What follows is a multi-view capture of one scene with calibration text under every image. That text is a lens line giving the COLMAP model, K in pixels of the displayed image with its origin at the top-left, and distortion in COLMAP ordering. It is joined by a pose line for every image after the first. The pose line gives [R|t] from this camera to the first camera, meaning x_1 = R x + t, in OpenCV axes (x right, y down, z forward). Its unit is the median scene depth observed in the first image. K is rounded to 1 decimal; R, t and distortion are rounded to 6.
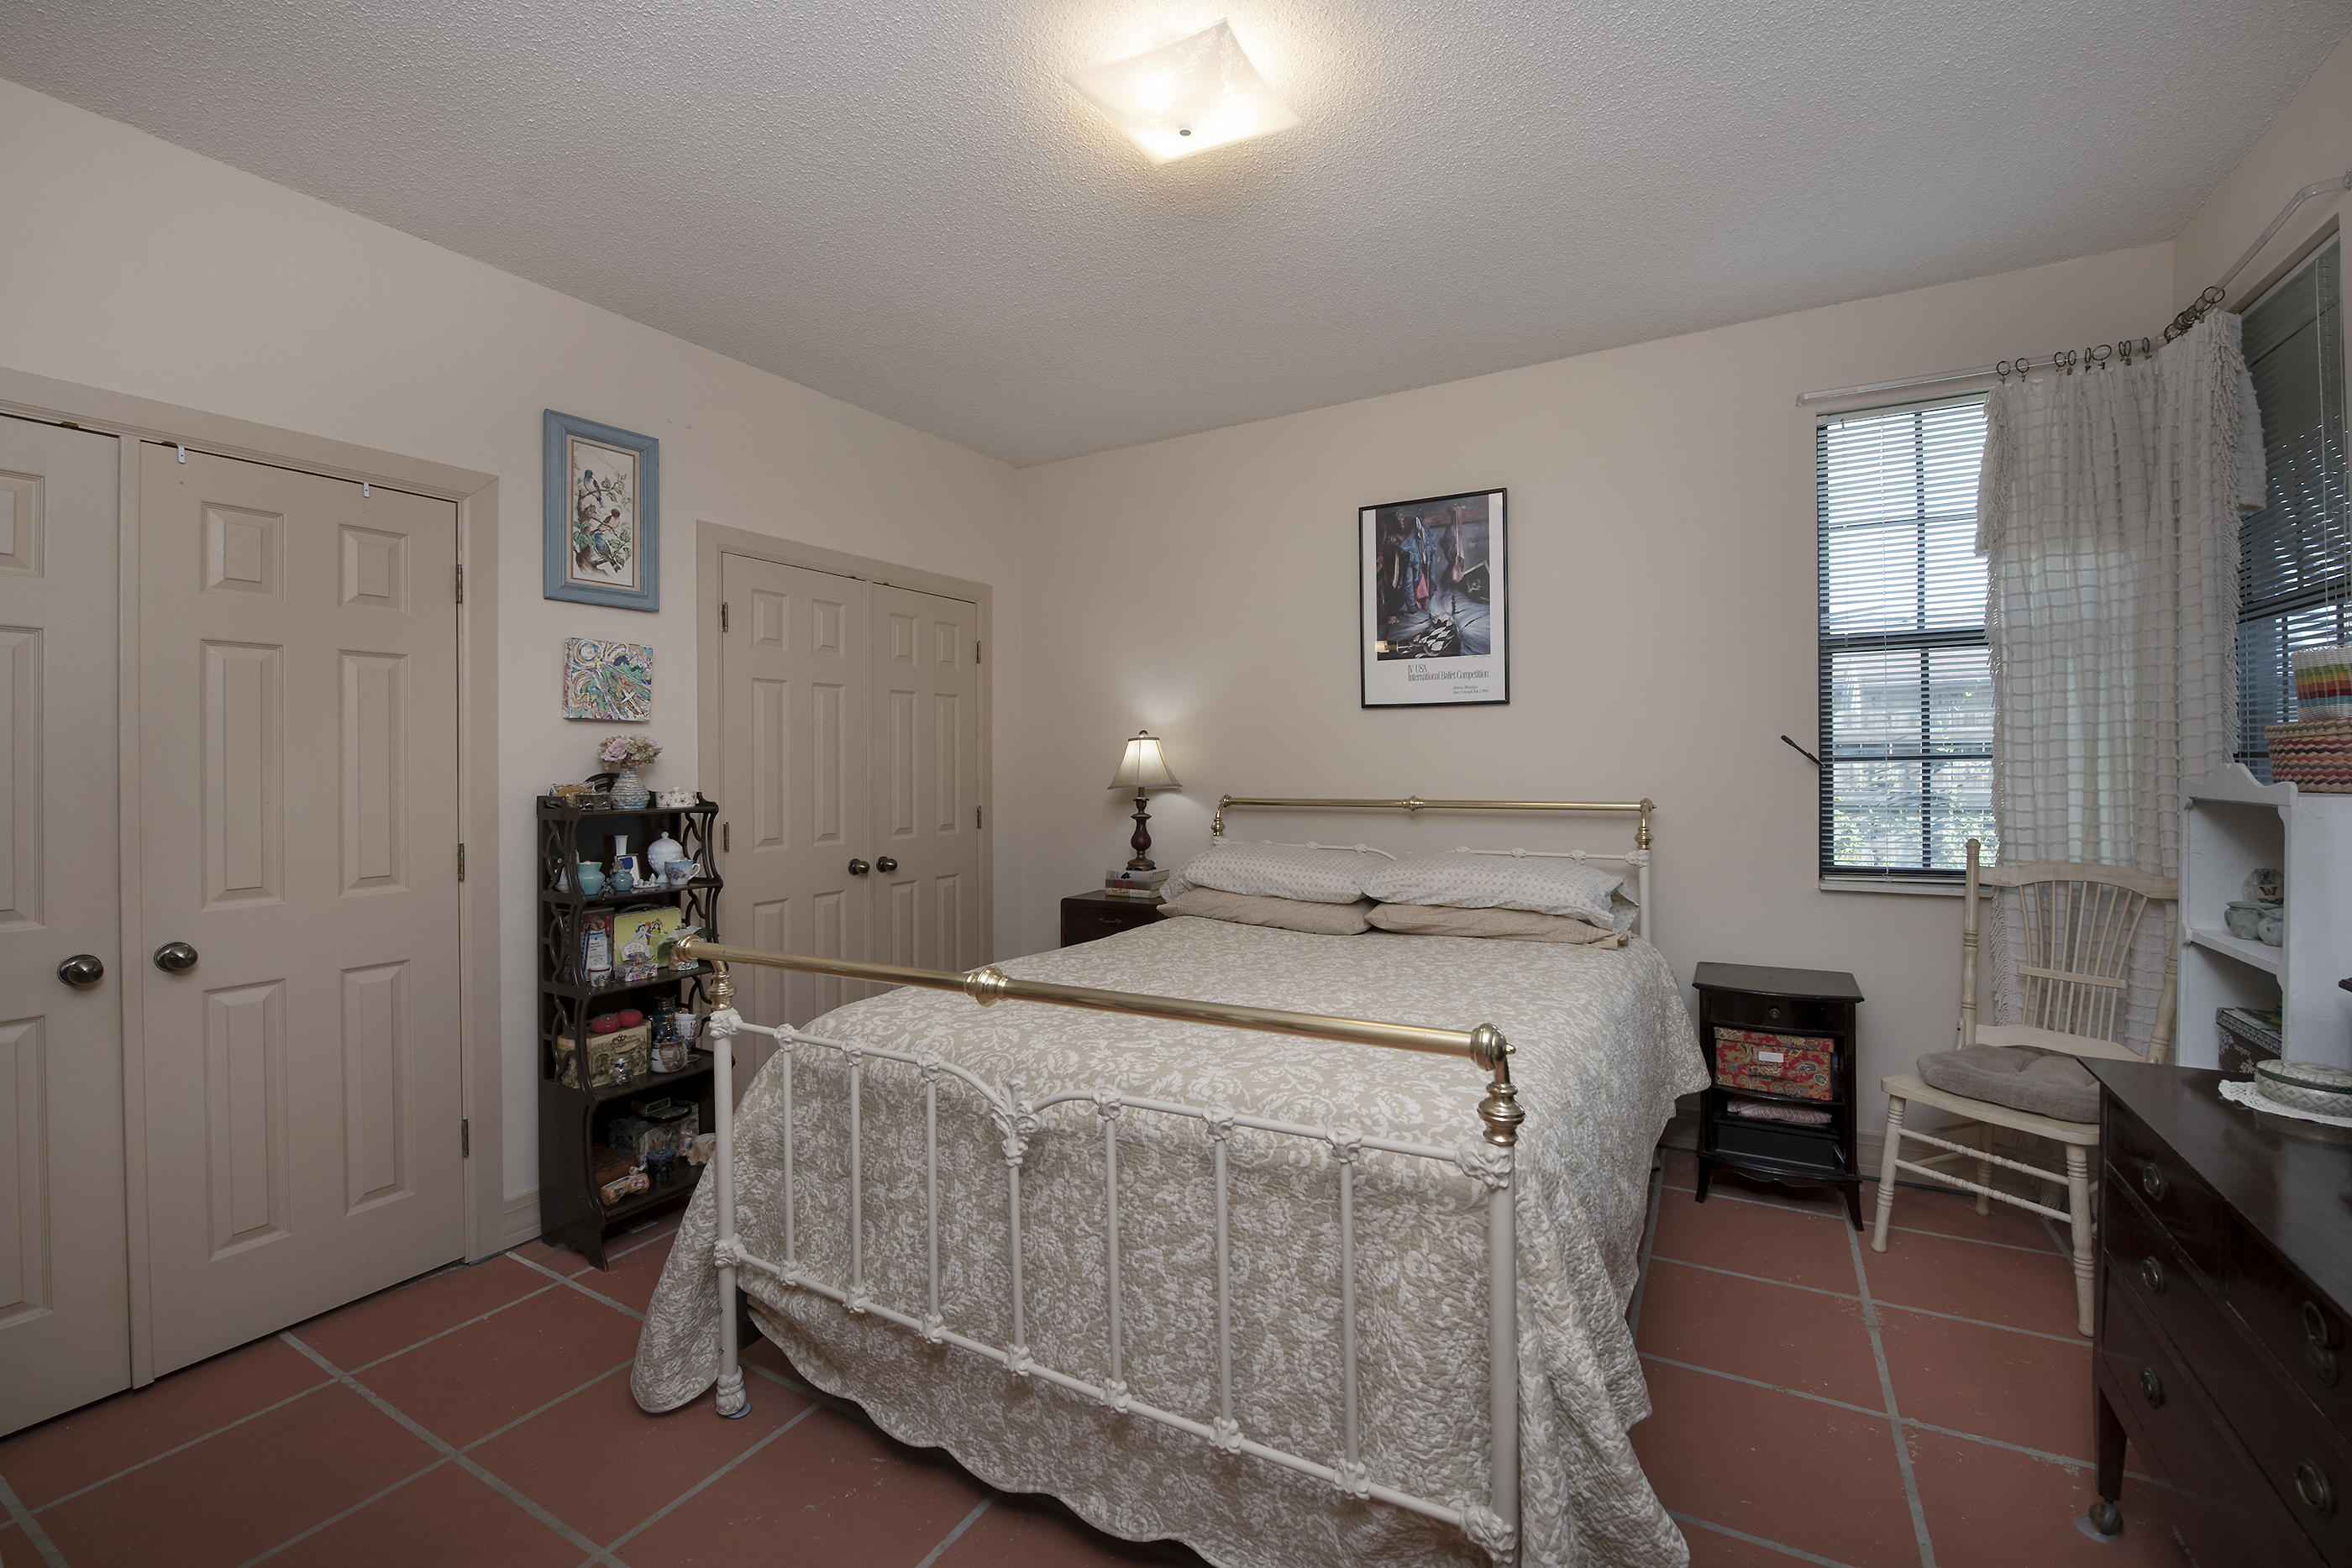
lens RADIAL K [[983.5, 0, 1189.7], [0, 983.5, 745.5], [0, 0, 1]] dist [-0.010674, -0.003385]
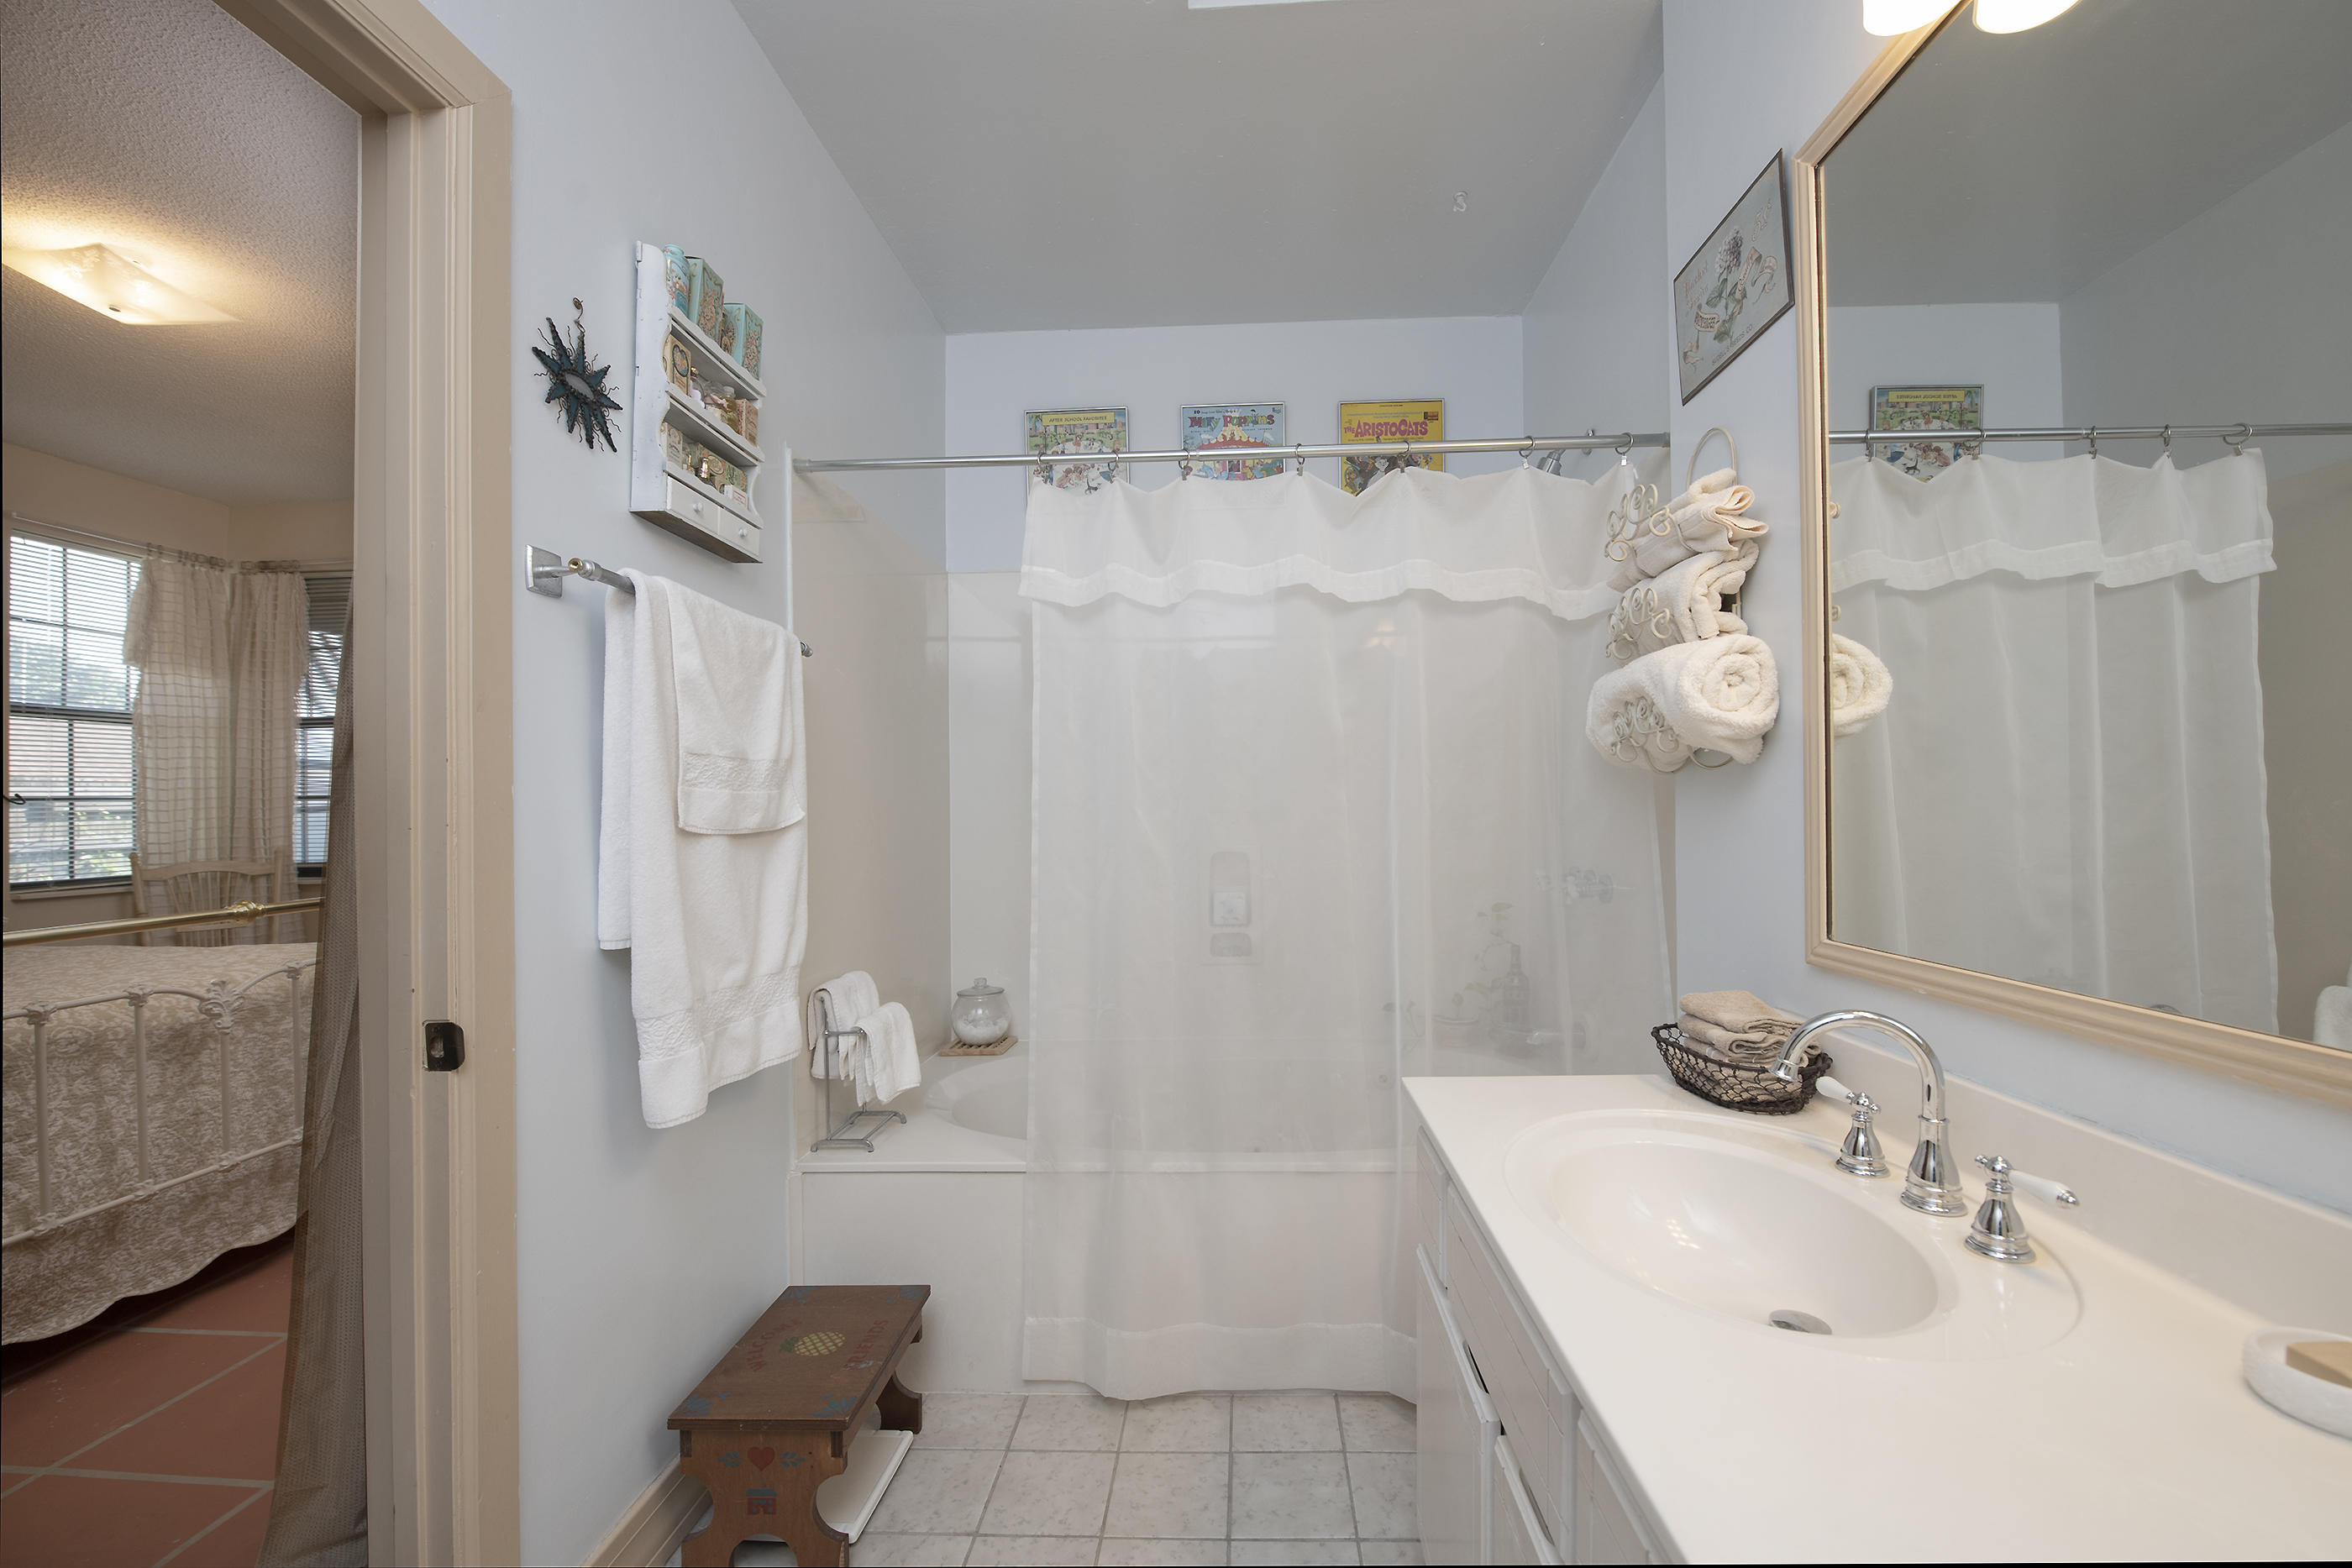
lens RADIAL K [[983.5, 0, 1167.0], [0, 983.5, 793.7], [0, 0, 1]] dist [-0.010674, -0.003385]
pose [[-0.410863, 0.028147, 0.911262, -1.270179], [0.010482, 0.999603, -0.026150, 0.063554], [-0.911637, -0.001193, -0.410995, 0.166114]]
